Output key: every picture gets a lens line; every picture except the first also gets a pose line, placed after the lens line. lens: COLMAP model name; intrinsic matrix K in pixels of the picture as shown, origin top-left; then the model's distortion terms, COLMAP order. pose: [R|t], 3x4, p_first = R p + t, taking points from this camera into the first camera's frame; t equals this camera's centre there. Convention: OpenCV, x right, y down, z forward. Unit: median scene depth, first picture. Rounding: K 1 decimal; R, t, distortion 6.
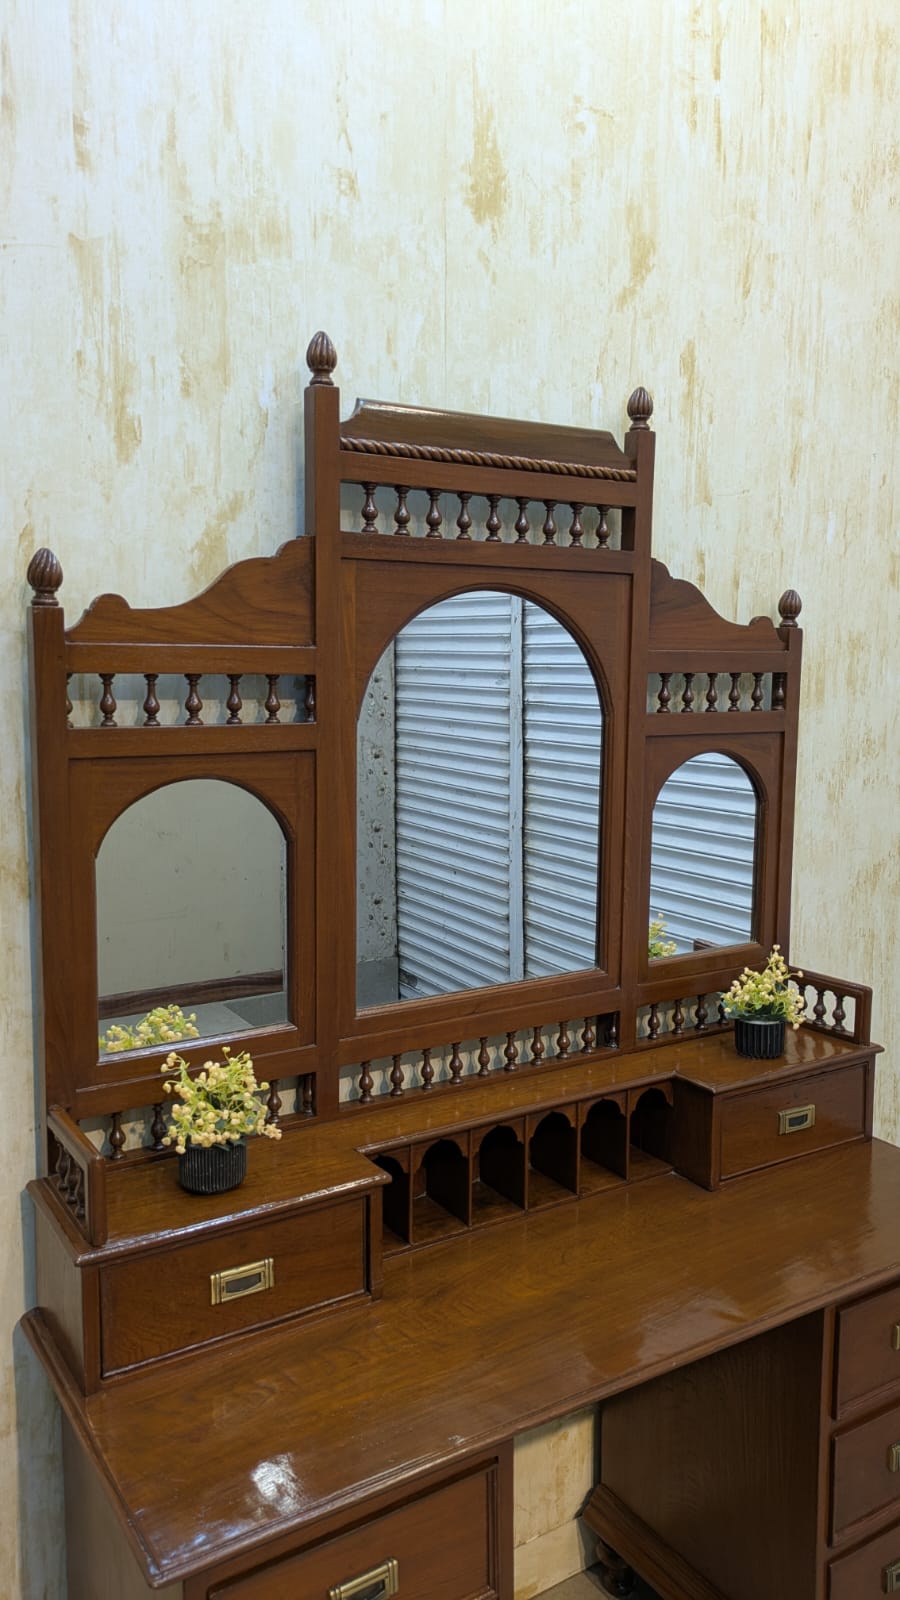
lens RADIAL K [[1187.0, 0, 445.1], [0, 1187.0, 791.4], [0, 0, 1]] dist [0.059387, -0.061933]
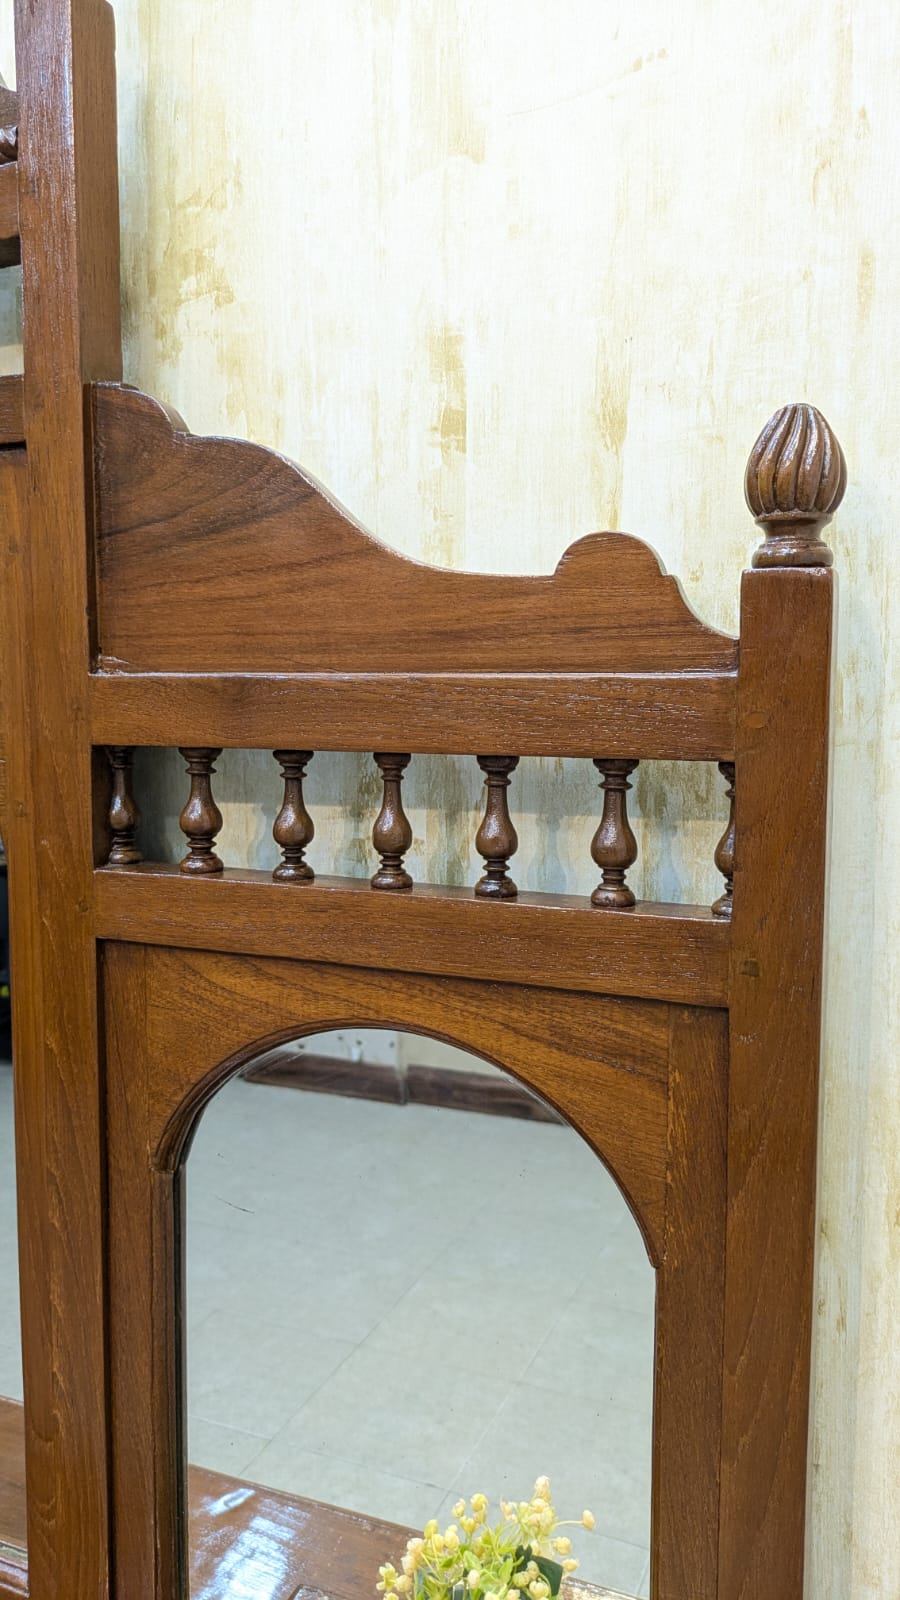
lens RADIAL K [[1217.8, 0, 442.5], [0, 1217.8, 797.7], [0, 0, 1]] dist [0.007540, -0.004121]
pose [[0.554241, 0.070017, -0.829406, 0.543991], [-0.091370, 0.995552, 0.022986, -0.111355], [0.827326, 0.063043, 0.558173, 0.980371]]
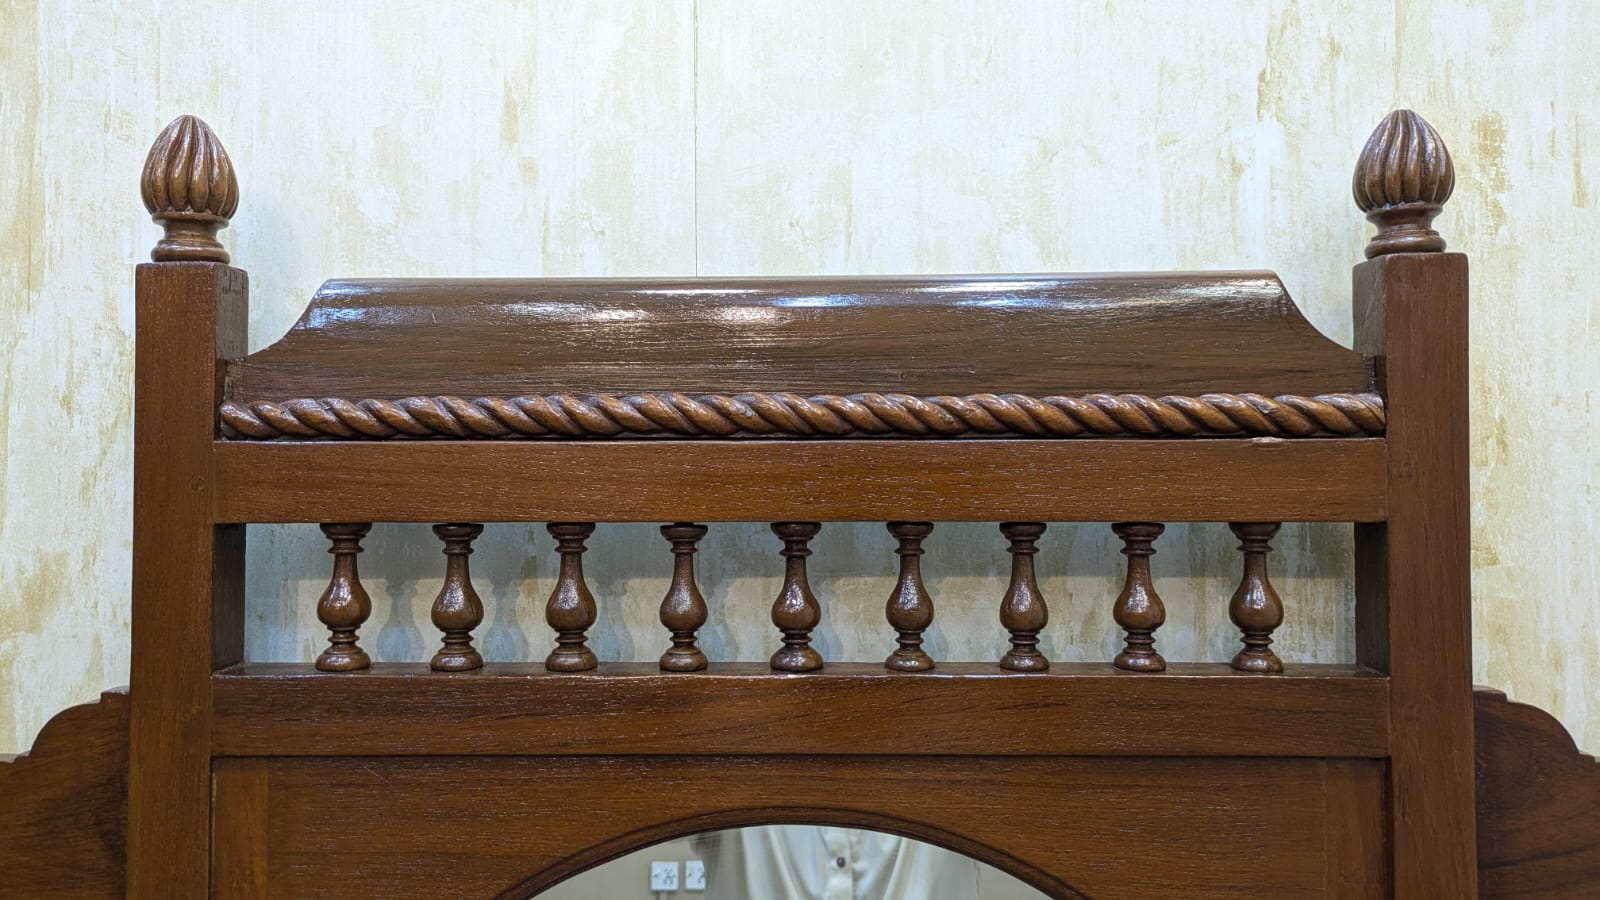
lens RADIAL K [[1187.0, 0, 784.5], [0, 1187.0, 429.8], [0, 0, 1]] dist [0.059387, -0.061933]
pose [[0.831445, -0.022553, -0.555150, 0.212277], [-0.054471, 0.991054, -0.121843, -0.232663], [0.552931, 0.131546, 0.822778, 0.733242]]
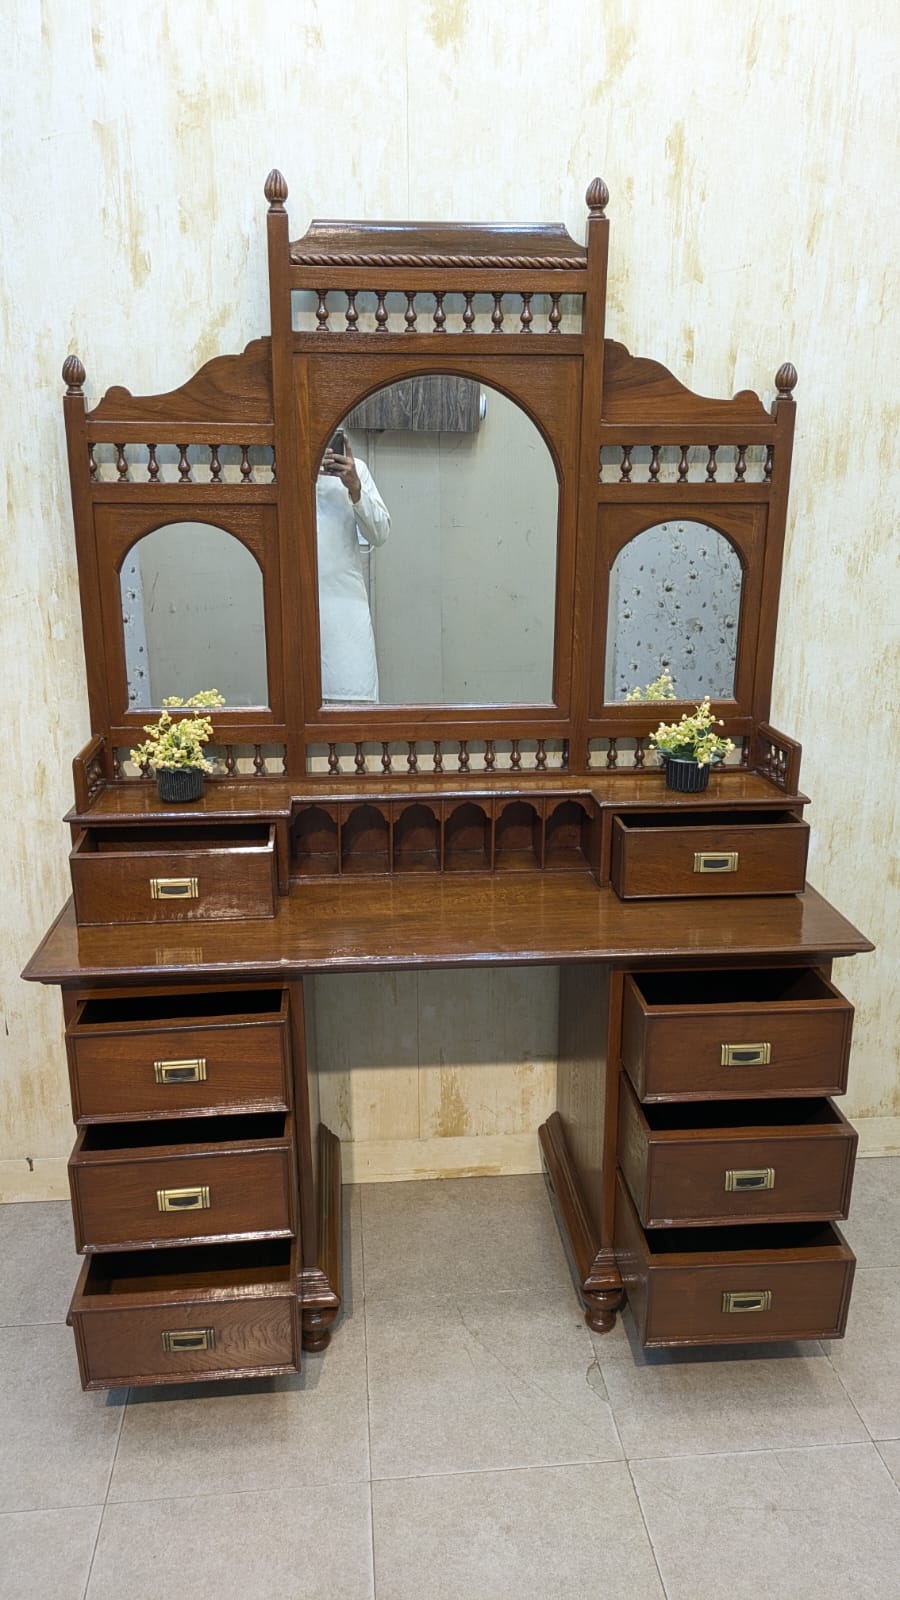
lens RADIAL K [[1187.0, 0, 447.3], [0, 1187.0, 787.5], [0, 0, 1]] dist [0.059387, -0.061933]
pose [[0.886513, 0.122403, -0.446219, 0.647537], [-0.048136, 0.983539, 0.174164, 0.033808], [0.460192, -0.132920, 0.877813, -0.127648]]
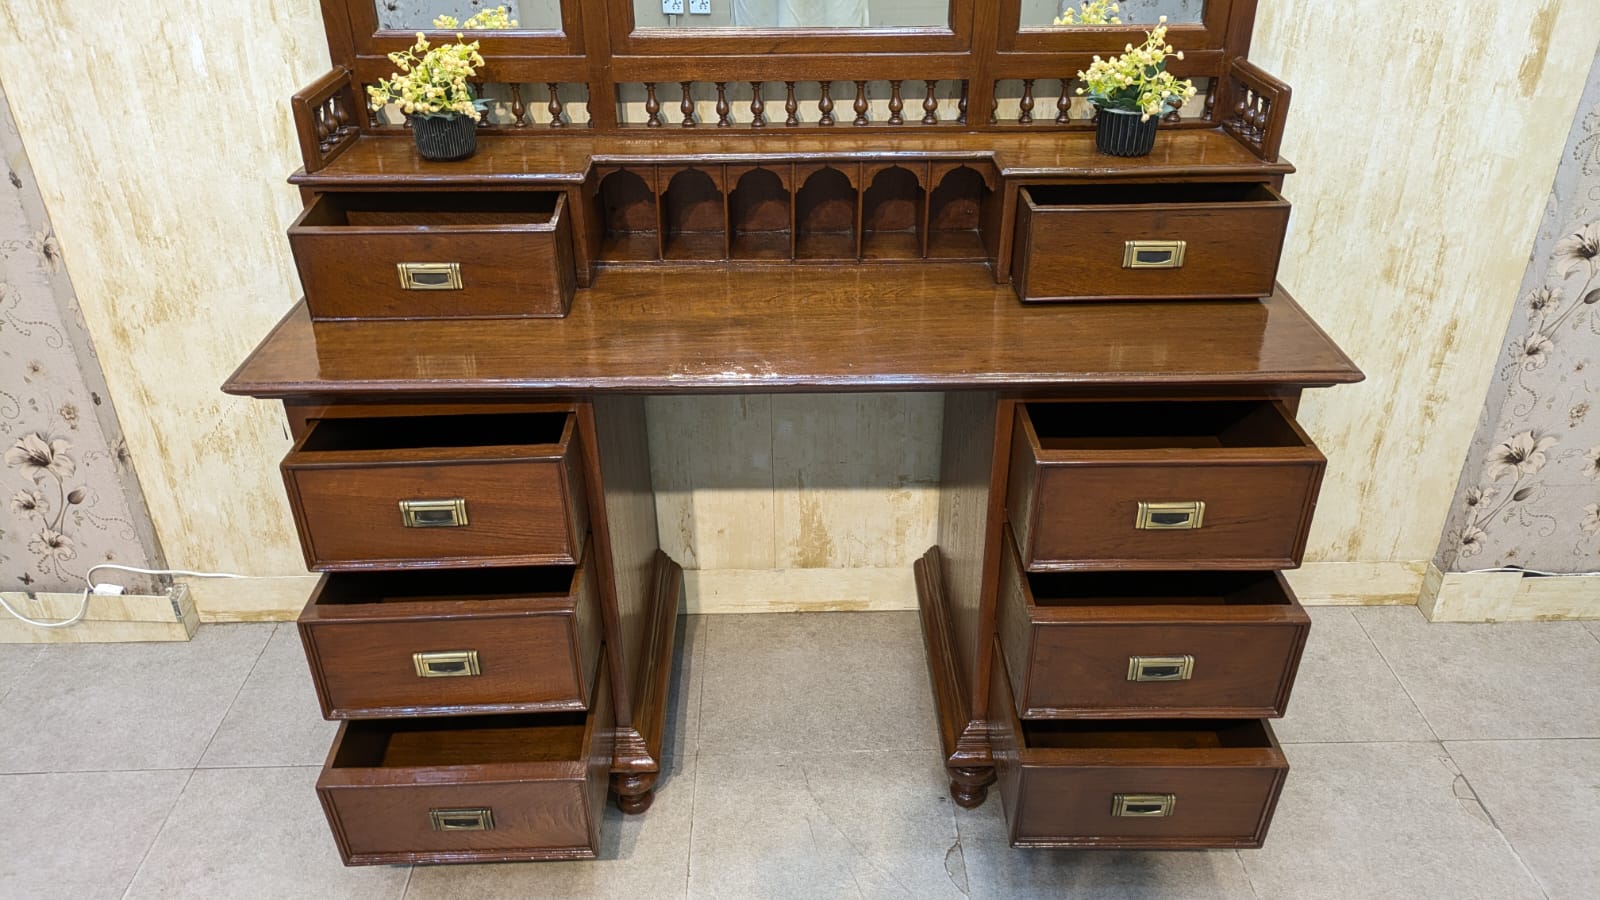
lens RADIAL K [[1187.0, 0, 797.2], [0, 1187.0, 446.3], [0, 0, 1]] dist [0.059387, -0.061933]
pose [[0.849775, 0.253224, -0.462343, 0.581325], [-0.047922, 0.910545, 0.410623, 0.082573], [0.524963, -0.326780, 0.785893, 0.160937]]
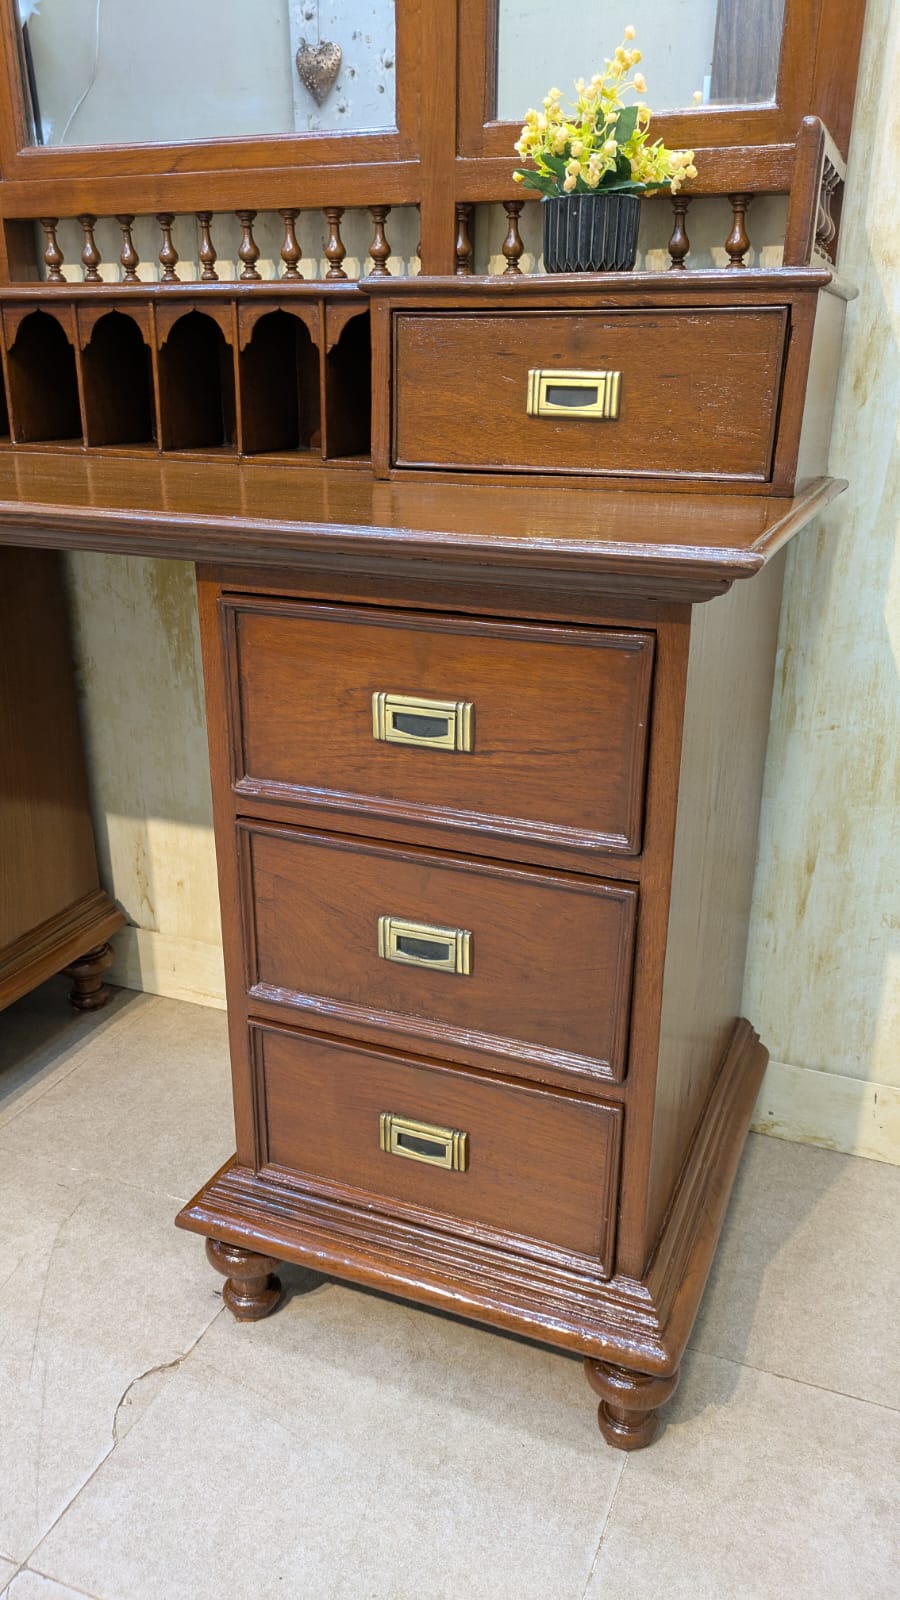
lens RADIAL K [[1187.0, 0, 453.4], [0, 1187.0, 822.4], [0, 0, 1]] dist [0.059387, -0.061933]
pose [[0.575648, 0.294792, -0.762711, 0.794369], [-0.096978, 0.950783, 0.294290, 0.337295], [0.811927, -0.095441, 0.575904, 0.712178]]
